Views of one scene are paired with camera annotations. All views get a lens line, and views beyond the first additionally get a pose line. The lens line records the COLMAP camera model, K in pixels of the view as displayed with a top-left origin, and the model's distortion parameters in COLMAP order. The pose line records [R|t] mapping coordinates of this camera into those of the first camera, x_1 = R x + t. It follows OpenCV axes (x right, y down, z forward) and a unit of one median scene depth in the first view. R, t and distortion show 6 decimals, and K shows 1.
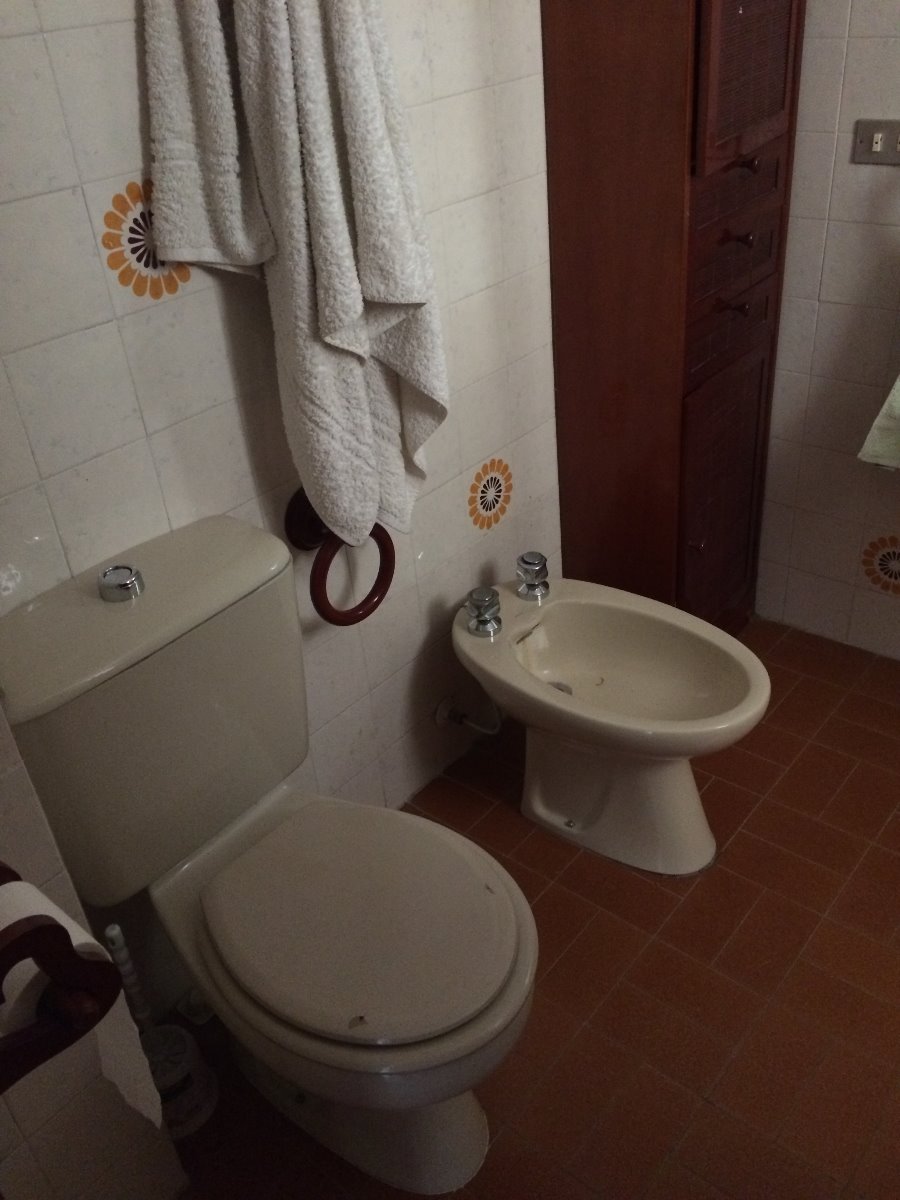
lens RADIAL K [[1032.5, 0, 444.8], [0, 1032.5, 602.0], [0, 0, 1]] dist [0.086114, -0.114209]
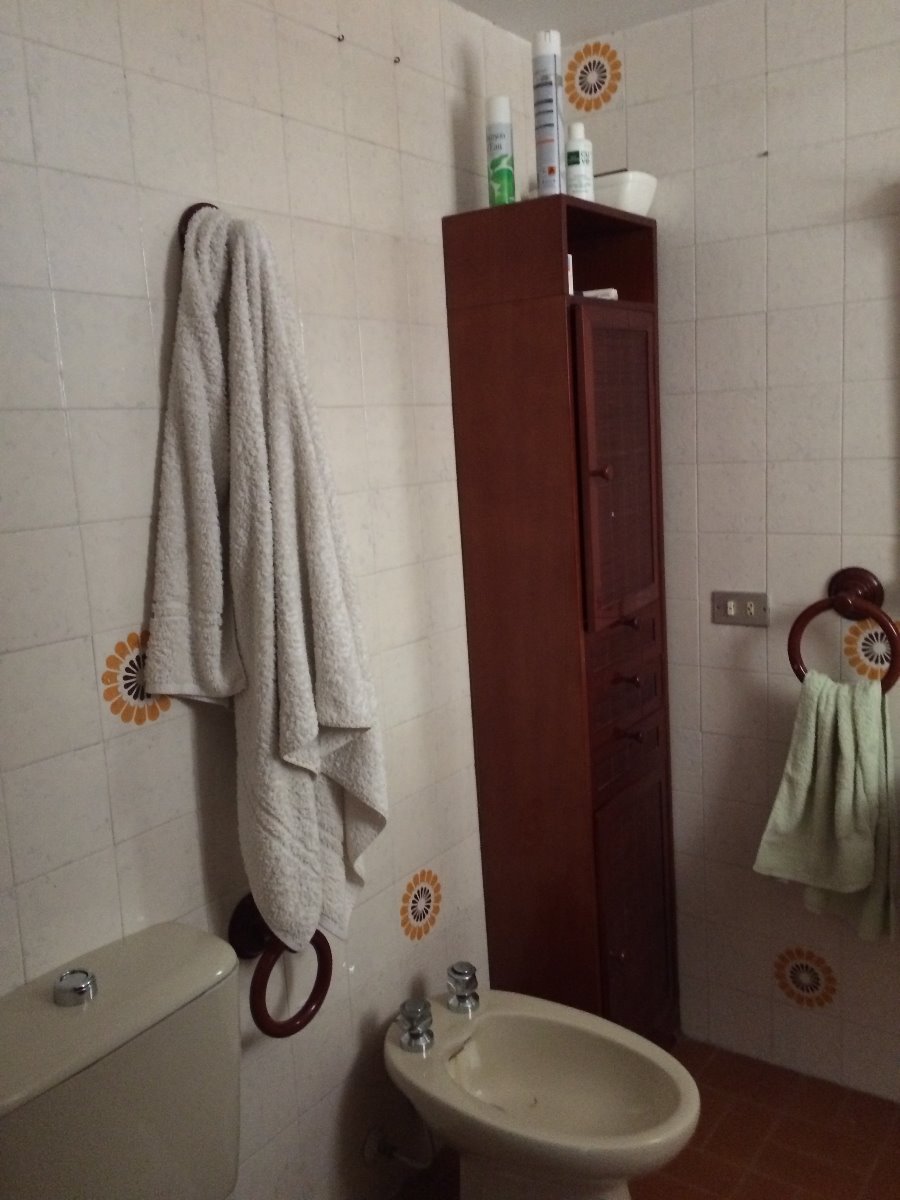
lens RADIAL K [[1032.5, 0, 449.2], [0, 1032.5, 605.8], [0, 0, 1]] dist [0.086114, -0.114209]
pose [[0.996369, 0.014931, 0.083818, -0.024419], [0.019151, 0.919967, -0.391529, 0.036860], [-0.082955, 0.391712, 0.916341, -0.109138]]
